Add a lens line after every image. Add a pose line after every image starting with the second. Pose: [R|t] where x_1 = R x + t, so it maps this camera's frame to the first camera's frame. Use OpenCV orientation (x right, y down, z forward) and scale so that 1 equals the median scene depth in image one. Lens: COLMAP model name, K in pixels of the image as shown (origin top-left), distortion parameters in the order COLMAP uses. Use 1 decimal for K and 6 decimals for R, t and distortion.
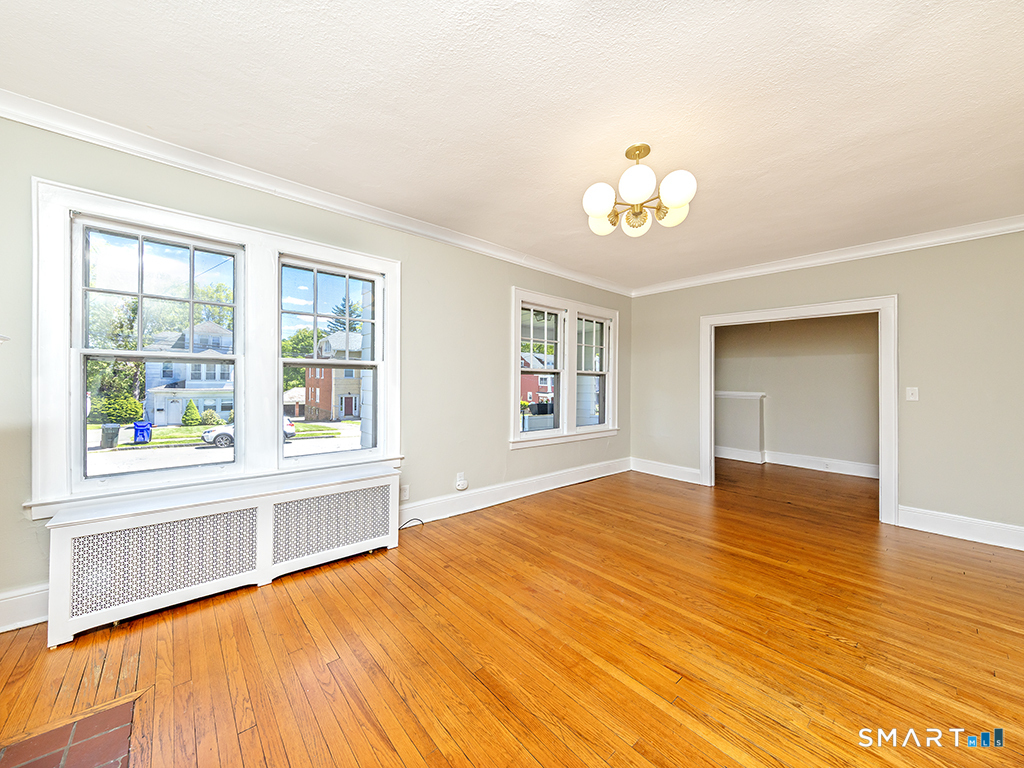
lens RADIAL K [[389.4, 0, 517.1], [0, 389.4, 381.0], [0, 0, 1]] dist [0.006166, -0.000317]
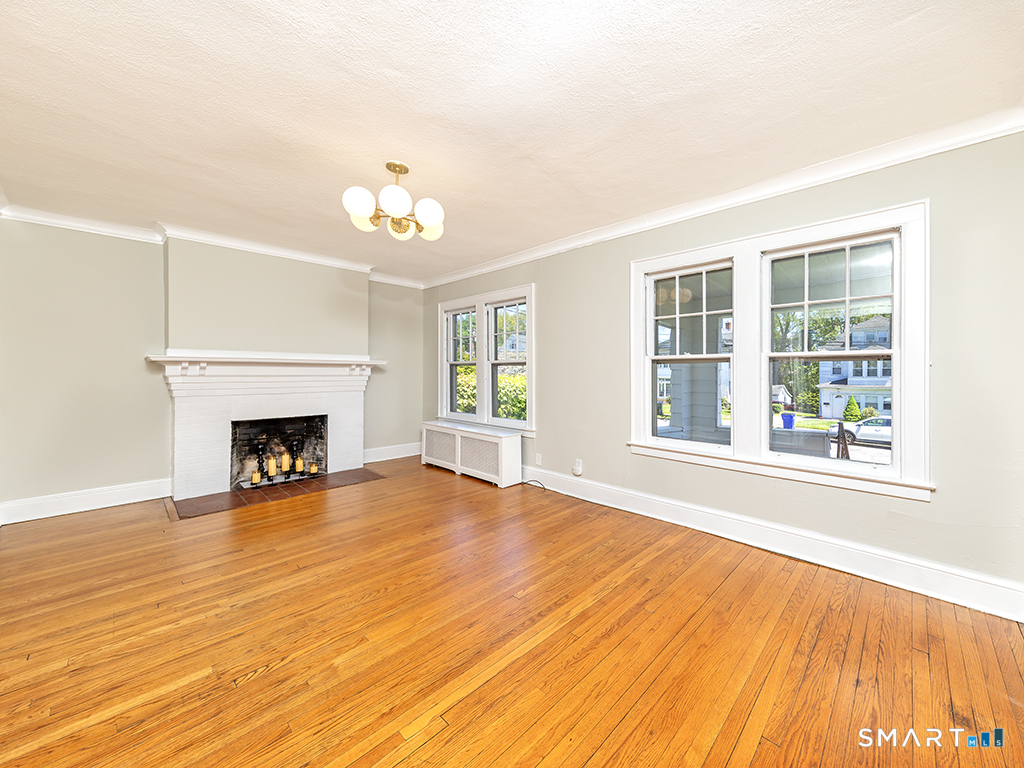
lens RADIAL K [[351.3, 0, 505.6], [0, 351.3, 376.6], [0, 0, 1]] dist [0.001157, 0.000065]
pose [[0.101904, -0.000570, -0.994794, 0.969617], [-0.002565, 0.999996, -0.000836, 0.014279], [0.994791, 0.002637, 0.101902, 0.868718]]
